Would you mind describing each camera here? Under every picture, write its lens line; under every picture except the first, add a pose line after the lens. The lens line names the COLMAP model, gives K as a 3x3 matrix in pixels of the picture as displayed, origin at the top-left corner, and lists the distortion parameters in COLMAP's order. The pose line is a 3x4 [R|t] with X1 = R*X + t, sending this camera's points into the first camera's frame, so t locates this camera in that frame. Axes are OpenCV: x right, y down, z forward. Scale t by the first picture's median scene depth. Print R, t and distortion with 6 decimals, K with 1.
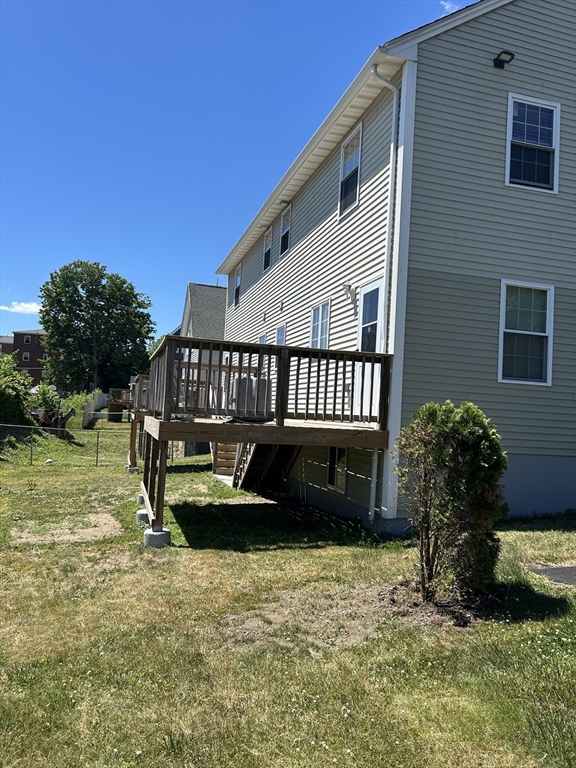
lens RADIAL K [[578.6, 0, 288.3], [0, 578.6, 398.8], [0, 0, 1]] dist [0.043254, -0.043546]
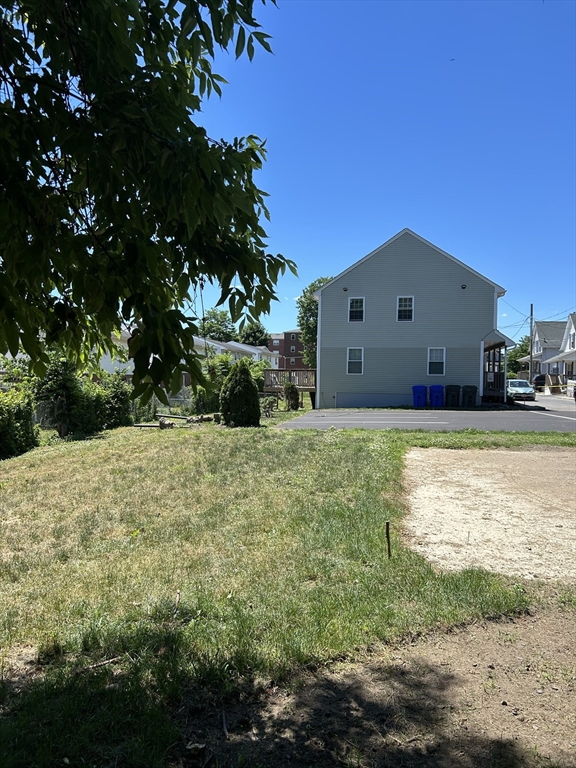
lens RADIAL K [[578.6, 0, 288.3], [0, 578.6, 398.8], [0, 0, 1]] dist [0.043254, -0.043546]
pose [[0.891019, -0.024248, -0.453317, 1.683310], [0.045252, 0.998343, 0.035543, -0.019544], [0.451704, -0.052184, 0.890640, -2.497841]]
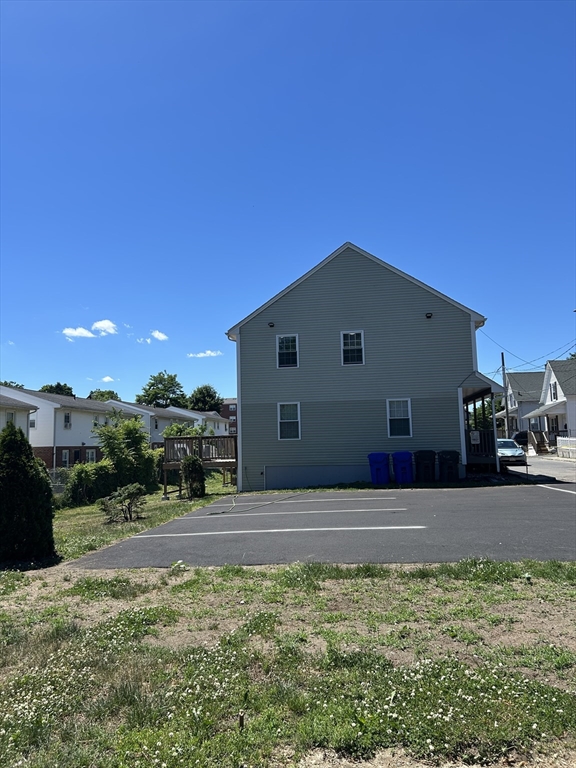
lens RADIAL K [[581.9, 0, 288.0], [0, 581.9, 384.0], [0, 0, 1]] dist [0.075769, -0.043611]
pose [[0.912345, -0.116492, -0.392499, 1.464910], [0.084197, 0.991561, -0.098578, -0.017010], [0.400671, 0.056890, 0.914454, -1.468515]]
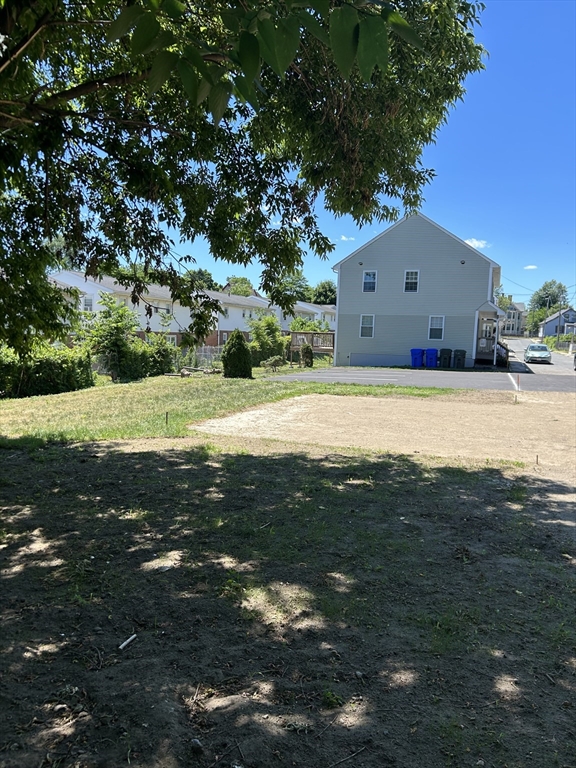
lens RADIAL K [[578.6, 0, 288.3], [0, 578.6, 398.8], [0, 0, 1]] dist [0.043254, -0.043546]
pose [[0.811617, 0.042537, -0.582639, 2.447713], [0.024229, 0.994036, 0.106324, -0.045371], [0.583687, -0.100411, 0.805747, -2.865919]]
